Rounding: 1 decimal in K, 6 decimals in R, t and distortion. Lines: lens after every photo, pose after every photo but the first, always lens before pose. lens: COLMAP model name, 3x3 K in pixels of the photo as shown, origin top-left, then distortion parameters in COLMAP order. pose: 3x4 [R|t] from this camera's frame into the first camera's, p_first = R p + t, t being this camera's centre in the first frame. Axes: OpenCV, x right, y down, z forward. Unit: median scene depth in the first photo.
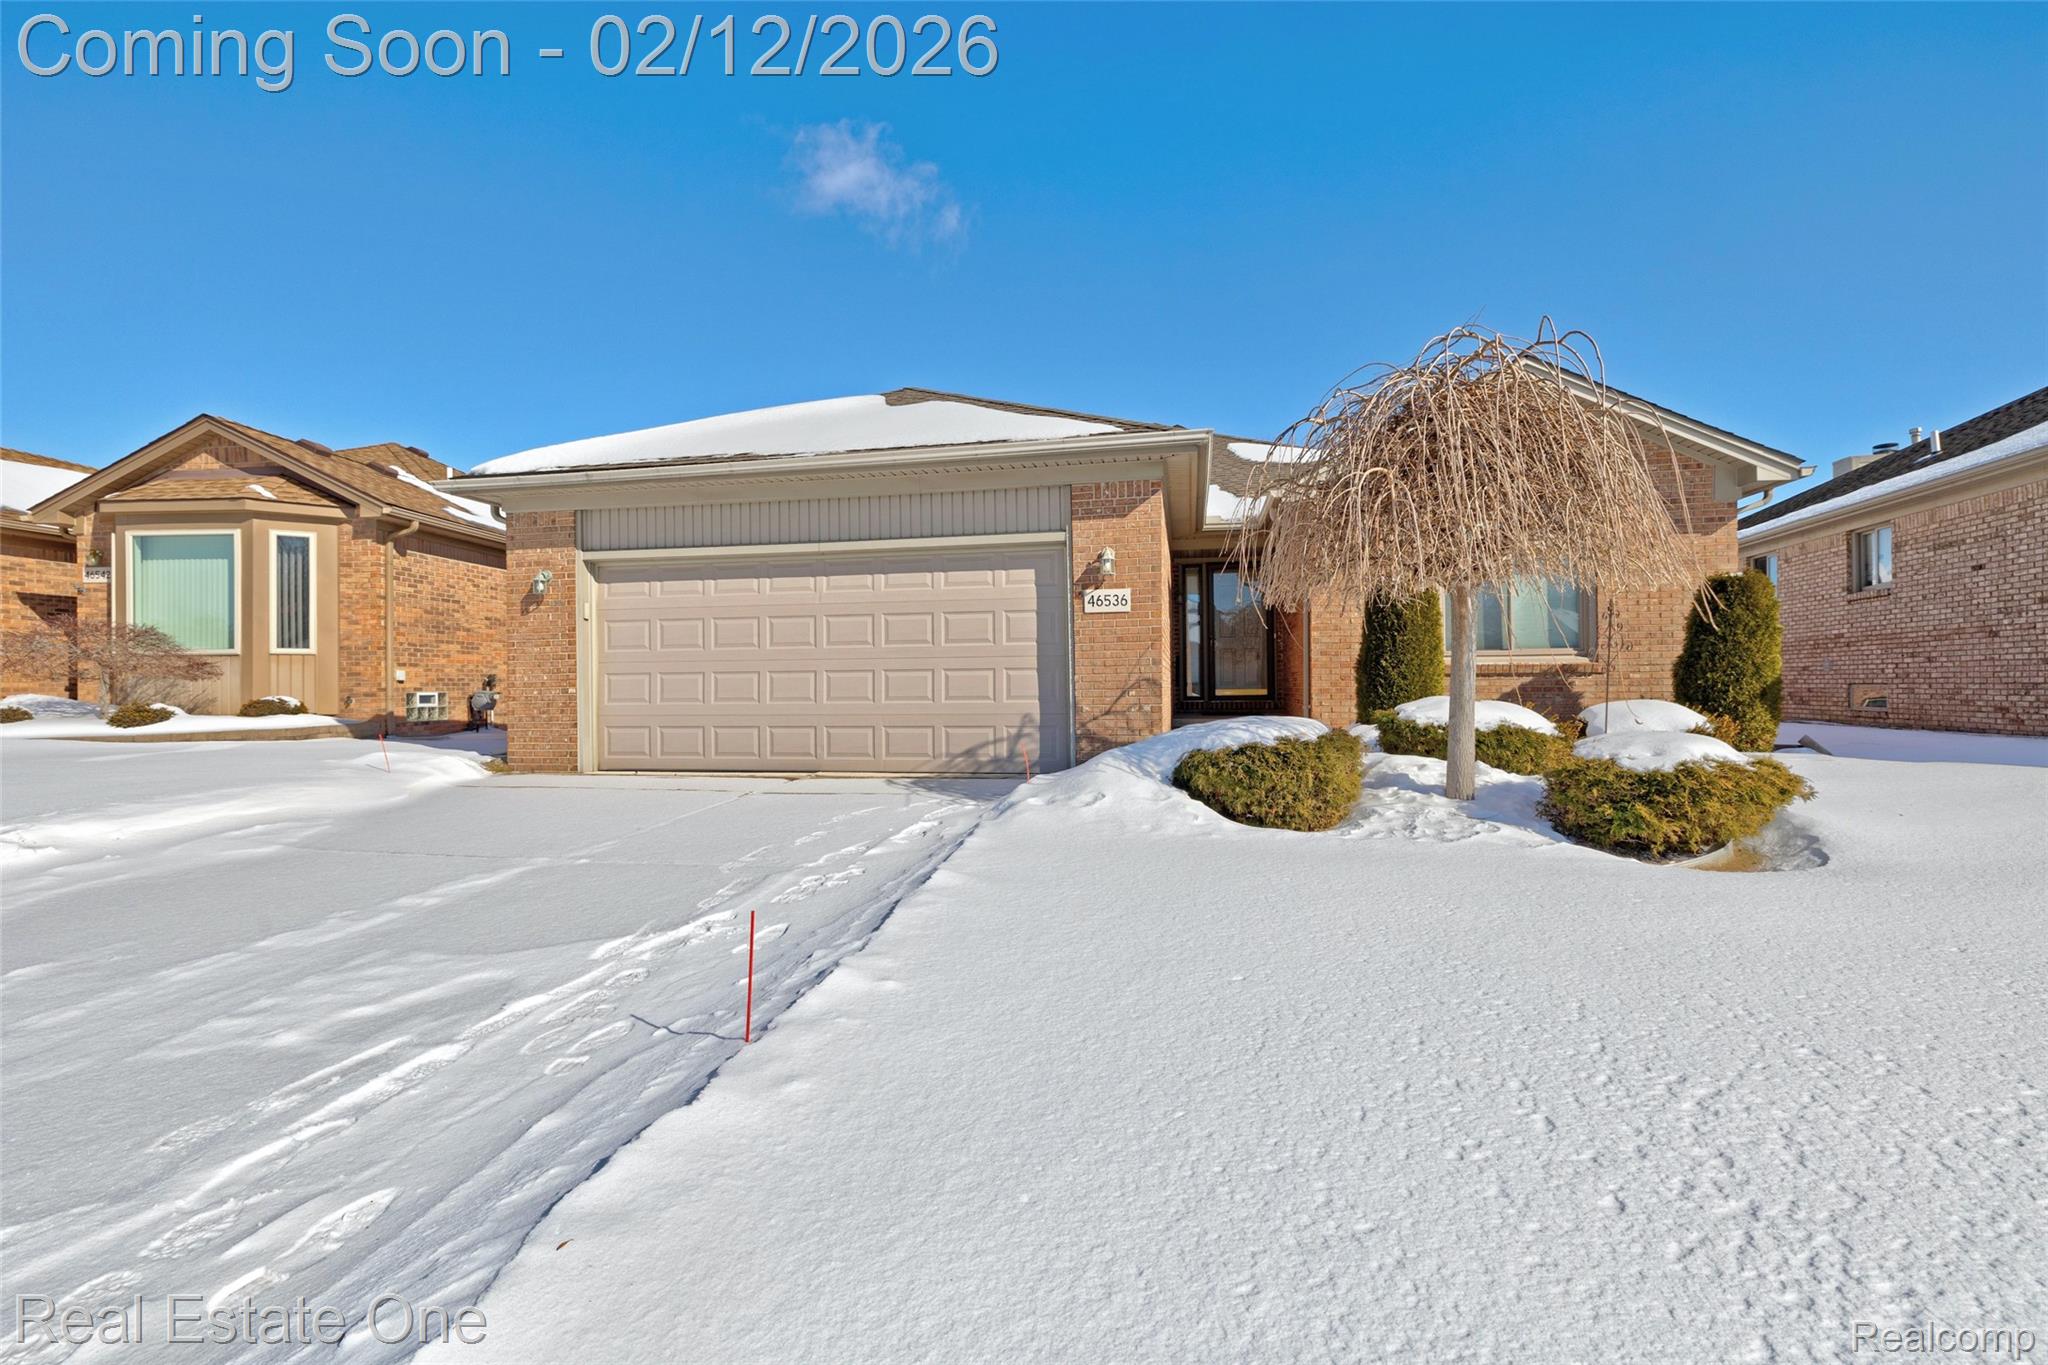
lens RADIAL K [[897.5, 0, 1024.0], [0, 897.5, 682.5], [0, 0, 1]] dist [0.003925, -0.000041]
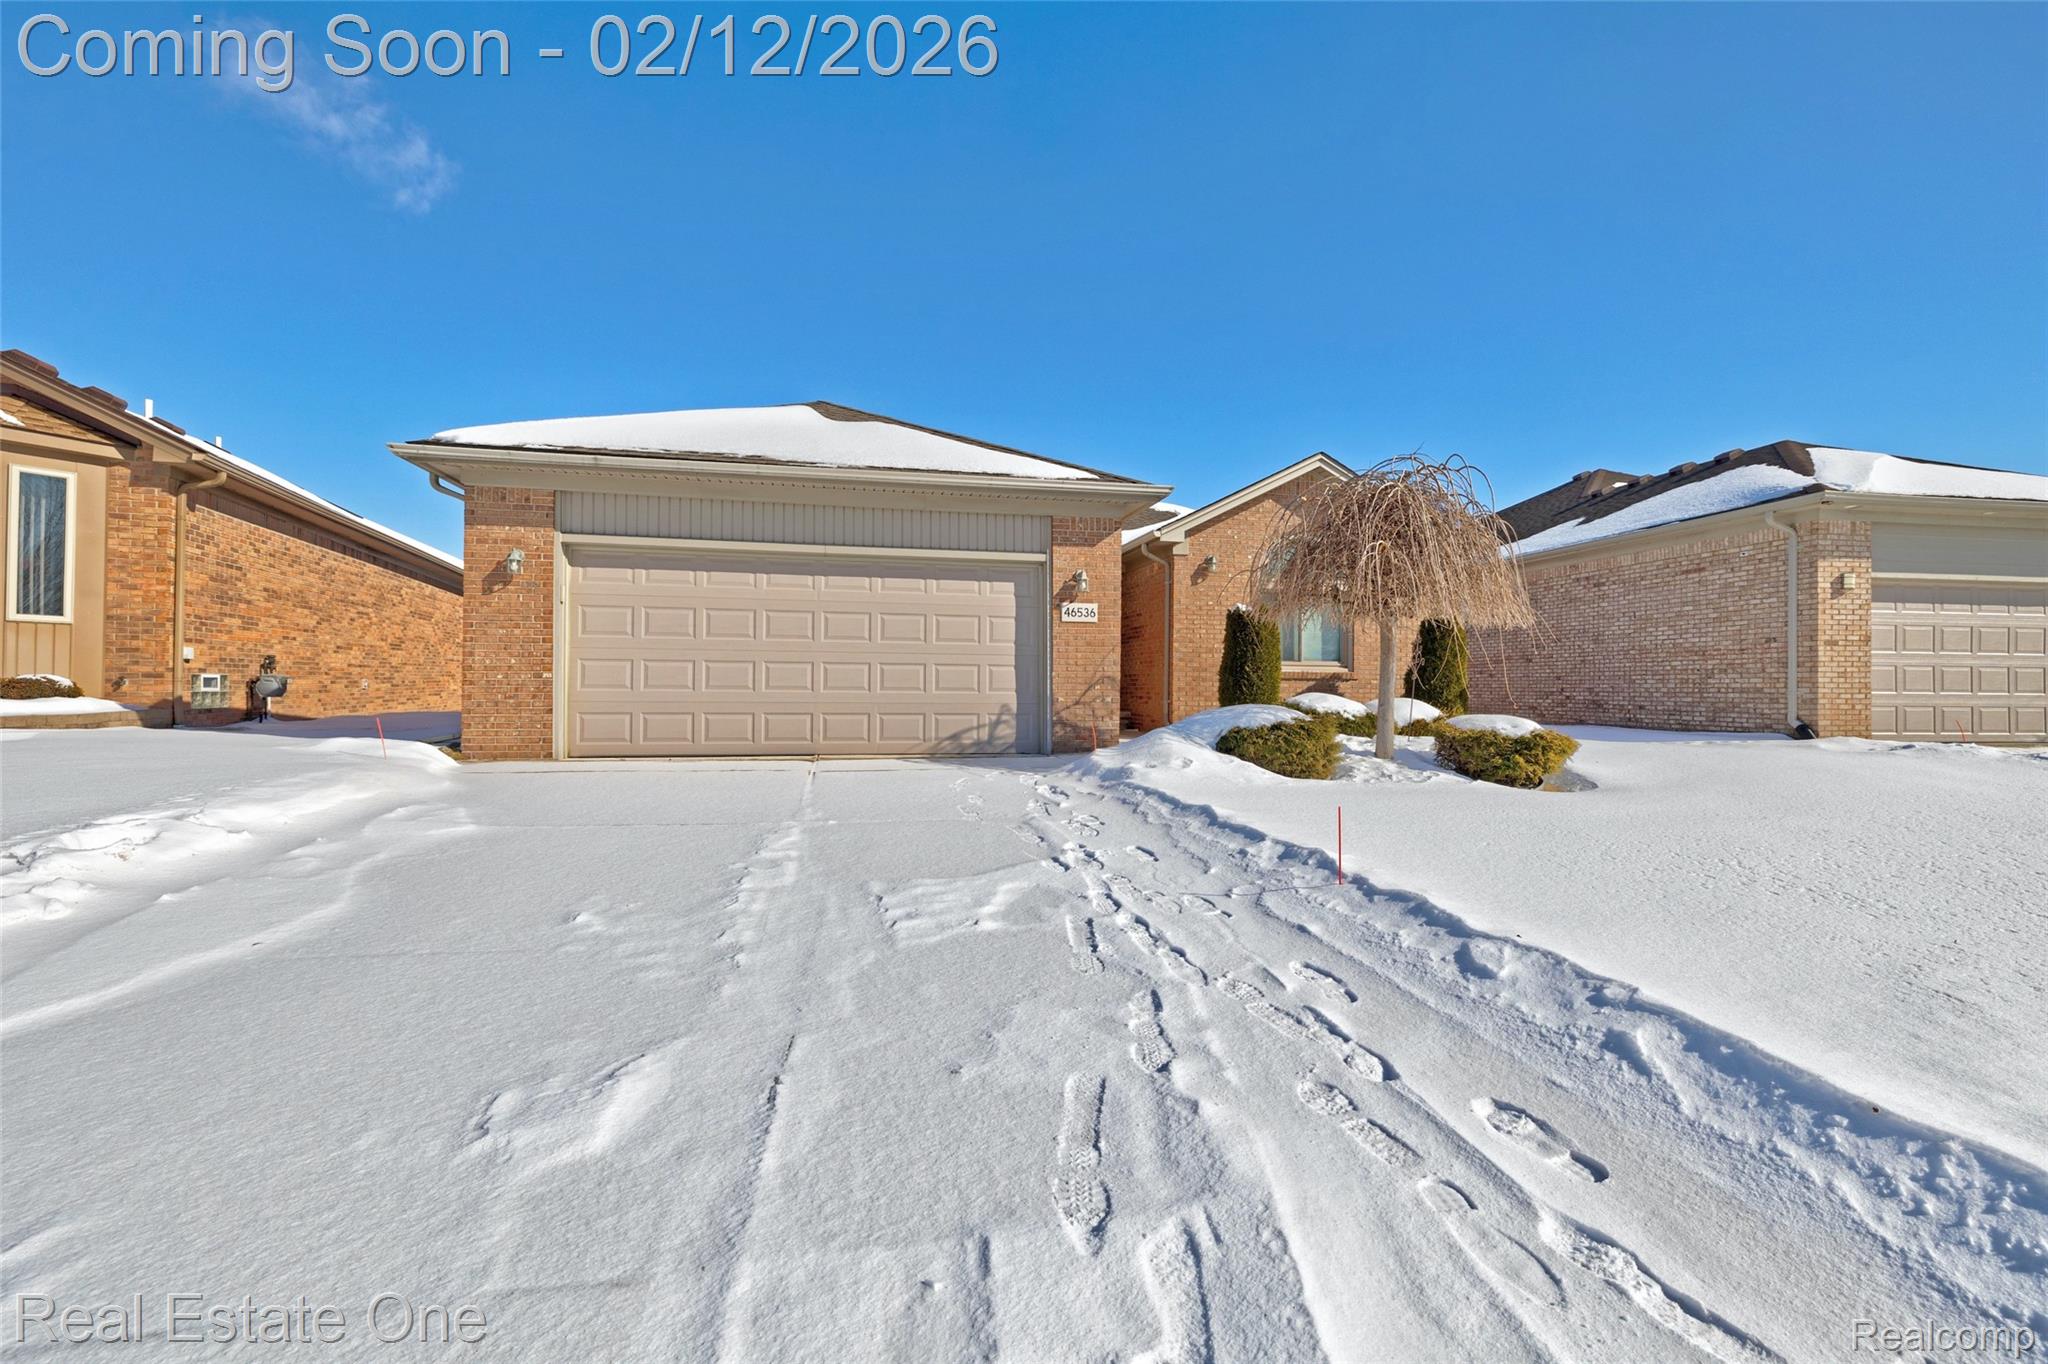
lens RADIAL K [[871.5, 0, 1021.3], [0, 871.5, 678.8], [0, 0, 1]] dist [-0.001514, 0.000216]
pose [[0.920137, 0.021945, 0.390980, -0.397137], [-0.019404, 0.999757, -0.010448, 0.012648], [-0.391115, 0.002027, 0.920340, -0.066579]]
